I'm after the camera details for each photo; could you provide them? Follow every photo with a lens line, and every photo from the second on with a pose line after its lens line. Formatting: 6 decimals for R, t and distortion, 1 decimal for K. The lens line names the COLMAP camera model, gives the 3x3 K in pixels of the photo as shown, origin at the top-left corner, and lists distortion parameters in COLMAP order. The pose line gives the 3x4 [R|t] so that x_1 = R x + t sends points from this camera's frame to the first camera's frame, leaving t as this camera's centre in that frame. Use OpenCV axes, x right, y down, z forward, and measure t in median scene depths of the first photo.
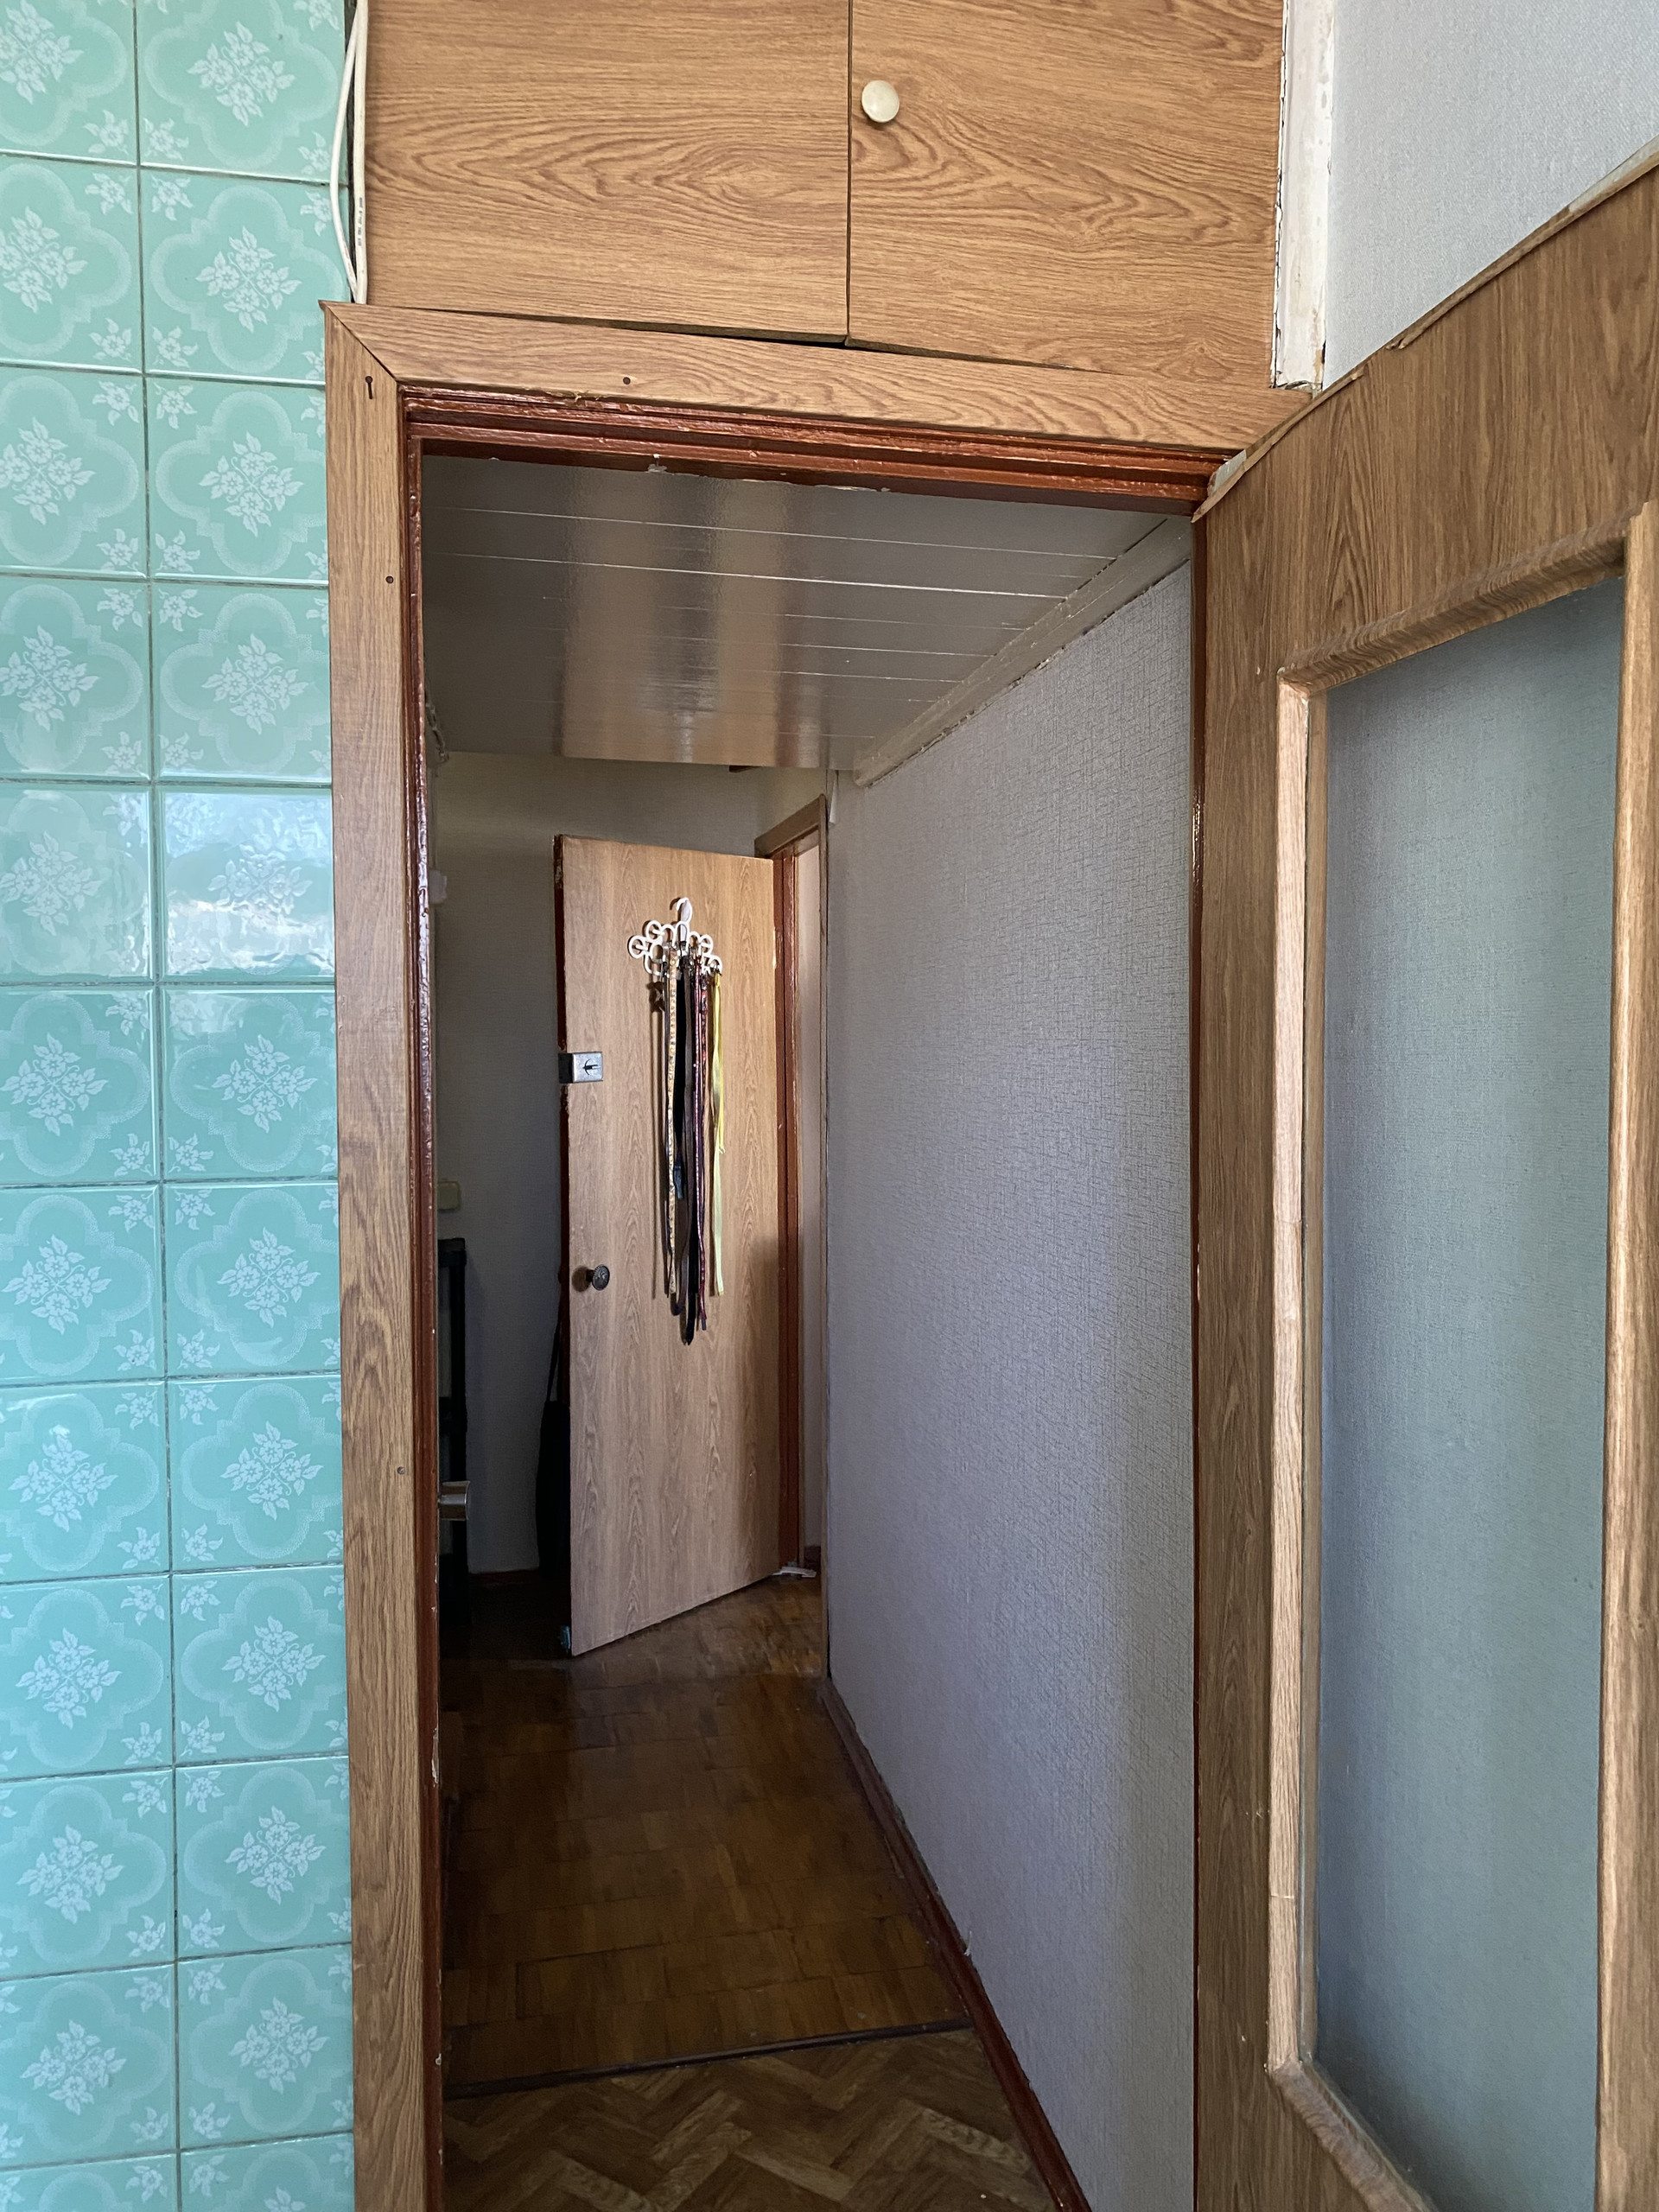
lens RADIAL K [[1655.7, 0, 829.5], [0, 1655.7, 1106.0], [0, 0, 1]] dist [-0.002469, -0.001563]
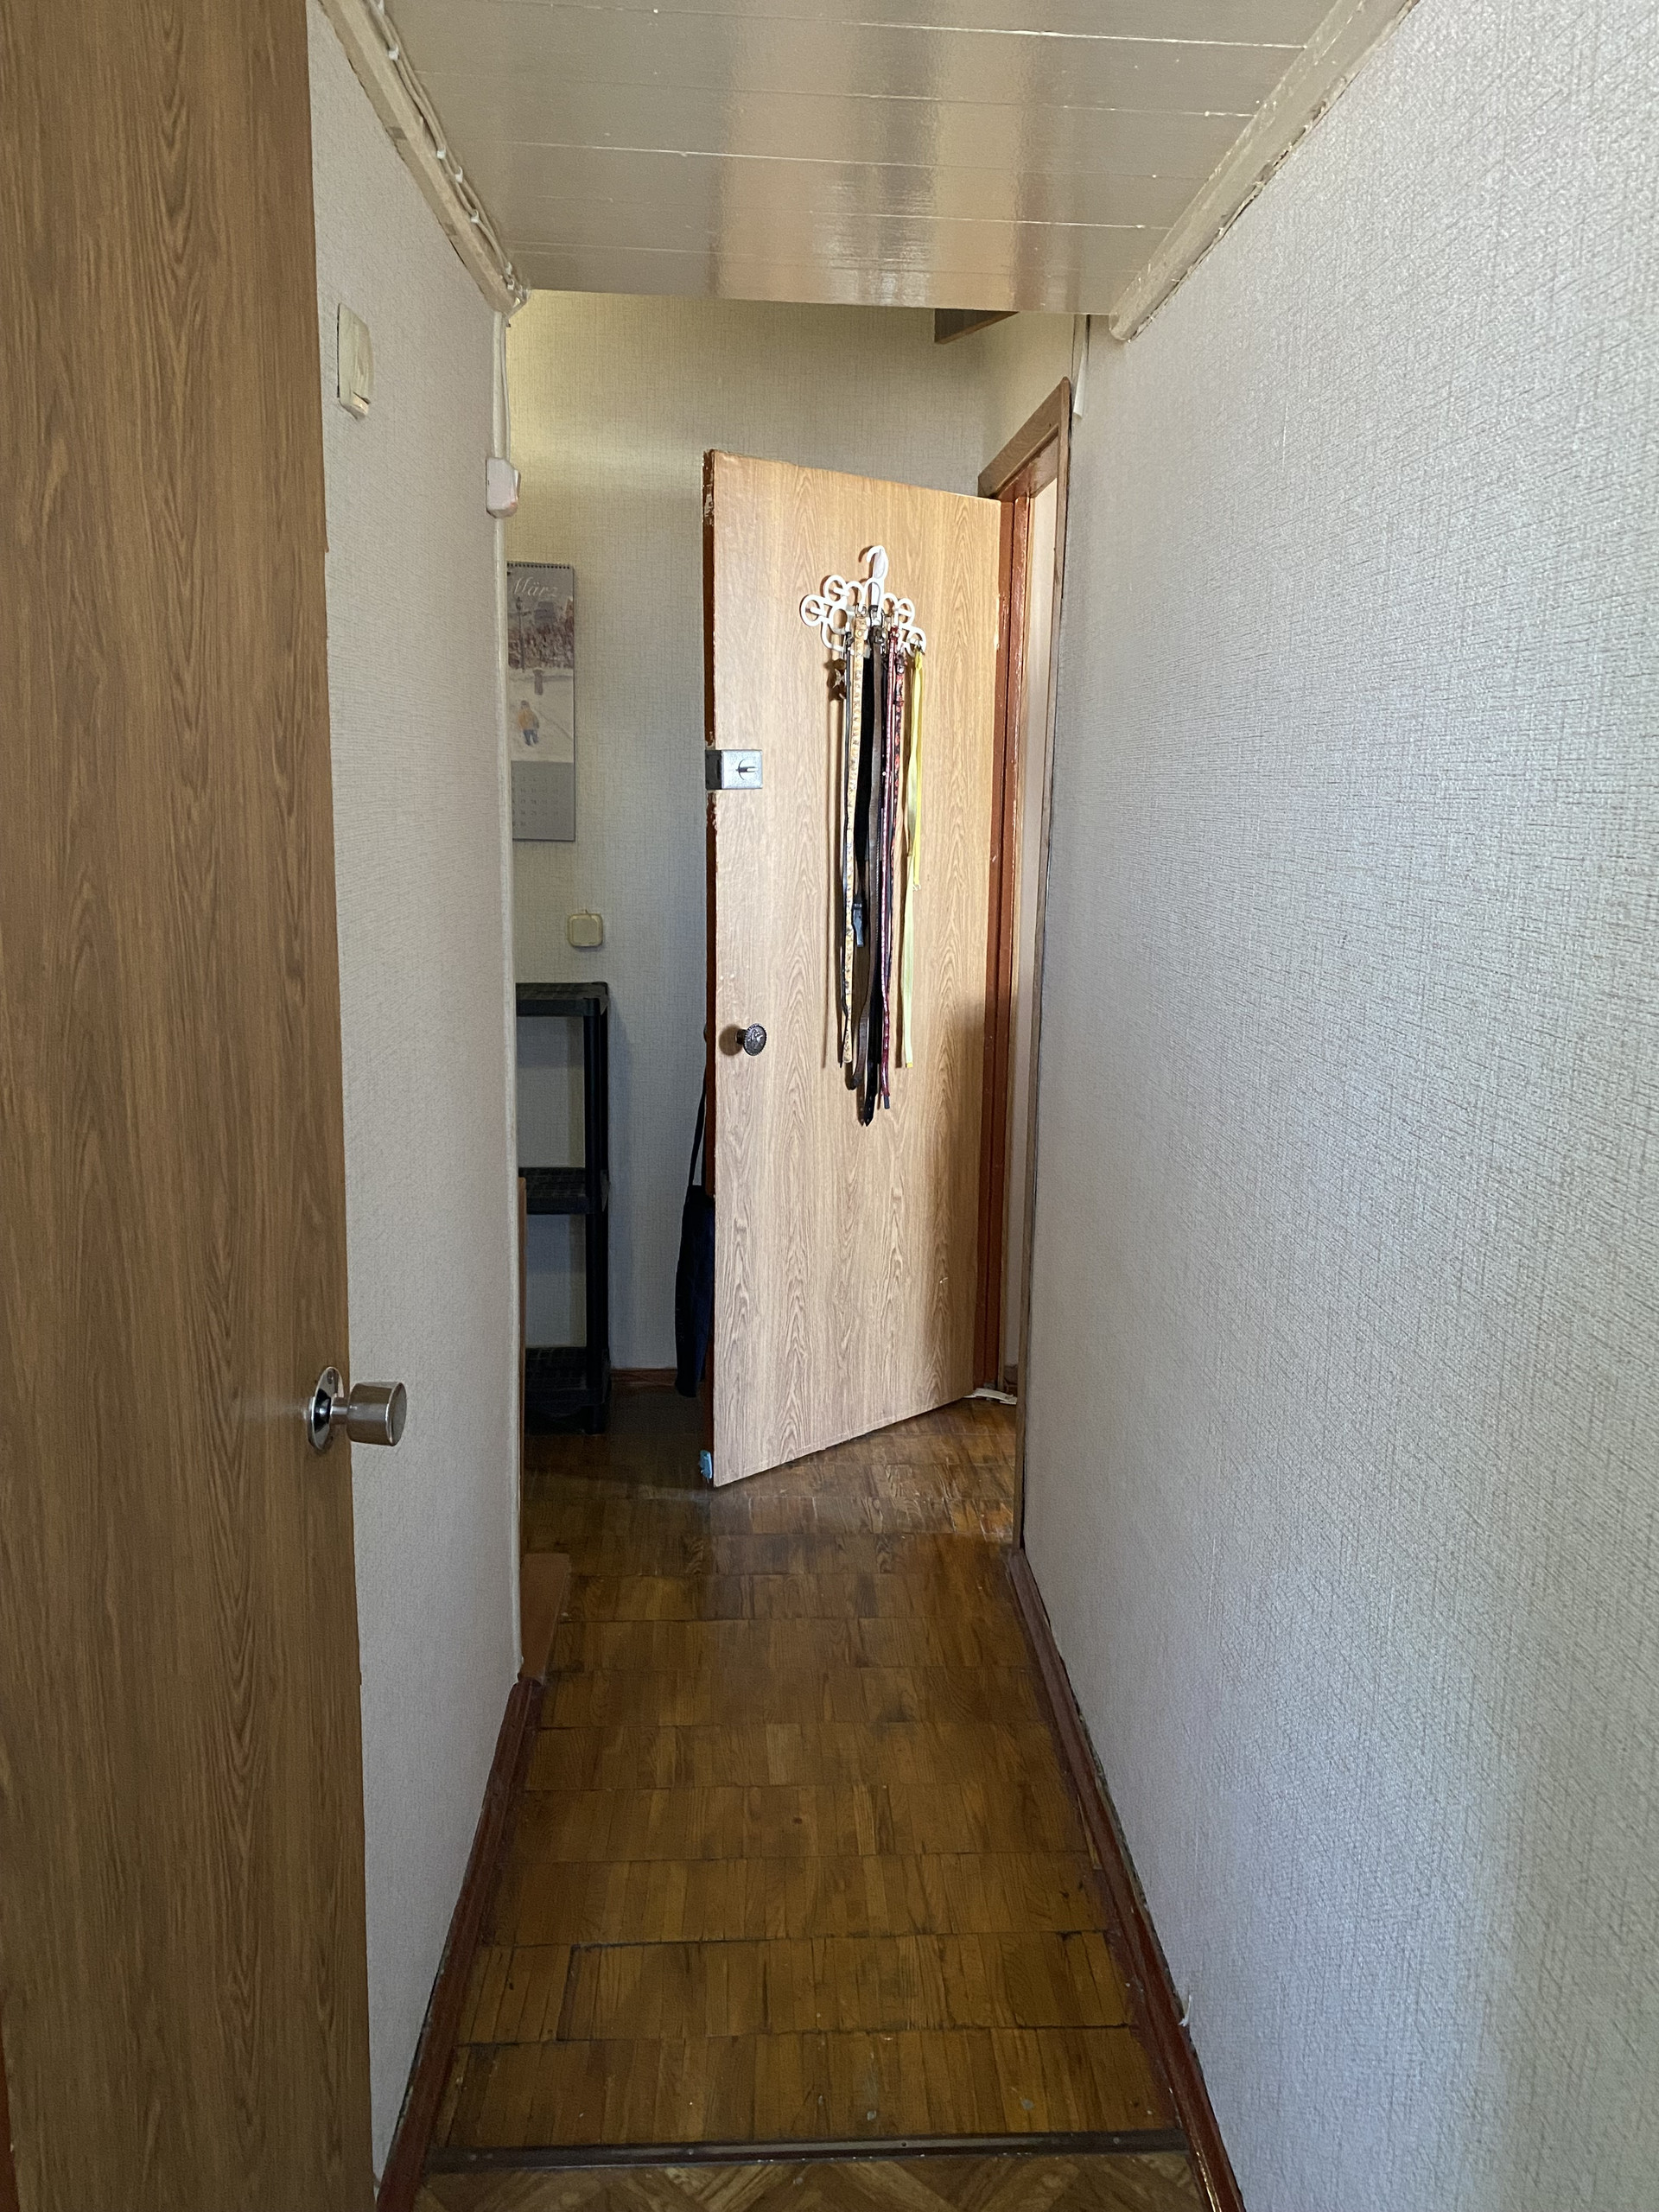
lens RADIAL K [[1505.3, 0, 824.1], [0, 1505.3, 1065.6], [0, 0, 1]] dist [0.143991, -0.165402]
pose [[0.985165, 0.050853, -0.163903, 0.014397], [-0.029211, 0.990840, 0.131844, 0.018571], [0.169106, -0.125100, 0.977626, 0.284924]]
